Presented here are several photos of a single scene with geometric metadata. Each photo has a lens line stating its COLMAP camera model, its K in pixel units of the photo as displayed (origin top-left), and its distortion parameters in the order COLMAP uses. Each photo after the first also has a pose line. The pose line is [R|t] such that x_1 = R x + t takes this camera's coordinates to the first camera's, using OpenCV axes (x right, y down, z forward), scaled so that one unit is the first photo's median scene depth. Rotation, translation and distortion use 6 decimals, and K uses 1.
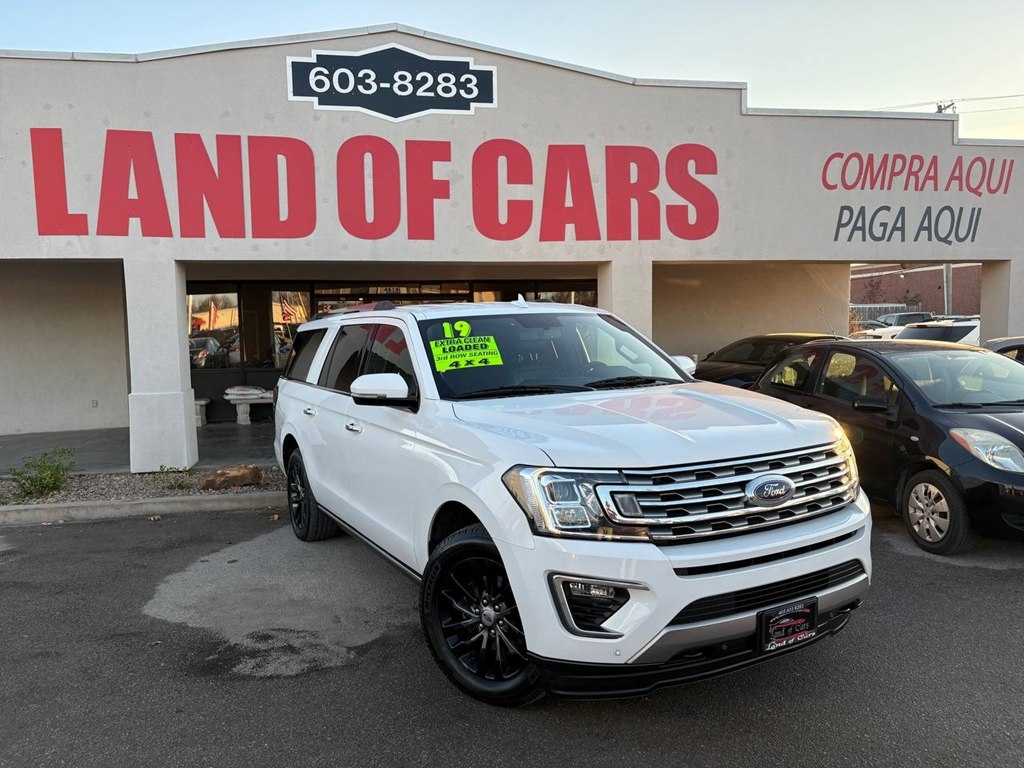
lens RADIAL K [[763.3, 0, 515.4], [0, 763.3, 395.6], [0, 0, 1]] dist [0.003301, 0.001694]
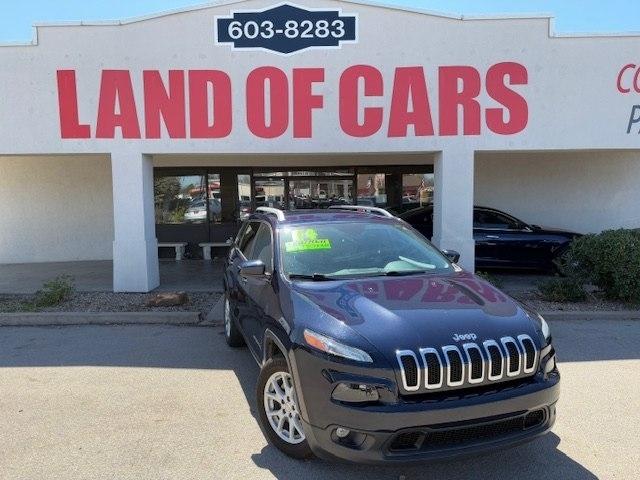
lens RADIAL K [[482.0, 0, 318.1], [0, 482.0, 232.9], [0, 0, 1]] dist [0.003894, -0.002340]
pose [[0.978378, 0.023240, -0.205517, 0.094815], [-0.026095, 0.999597, -0.011189, -0.017014], [0.205174, 0.016310, 0.978590, 0.126735]]
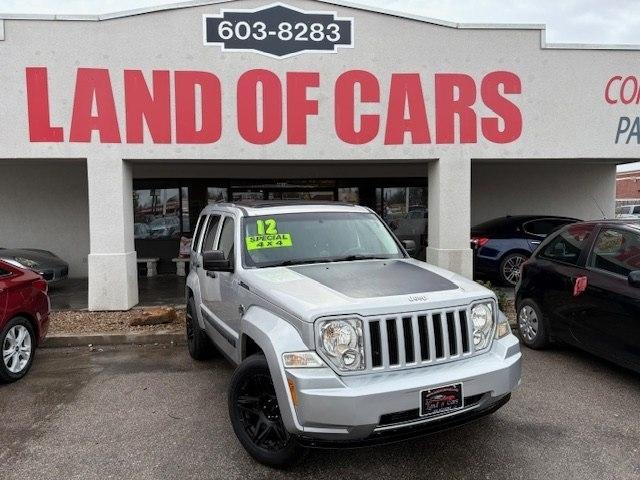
lens RADIAL K [[481.8, 0, 320.6], [0, 481.8, 235.7], [0, 0, 1]] dist [0.007120, -0.004899]
pose [[0.994174, 0.010109, -0.107314, 0.012774], [-0.014818, 0.998958, -0.043177, -0.004396], [0.106766, 0.044516, 0.993287, 0.156723]]
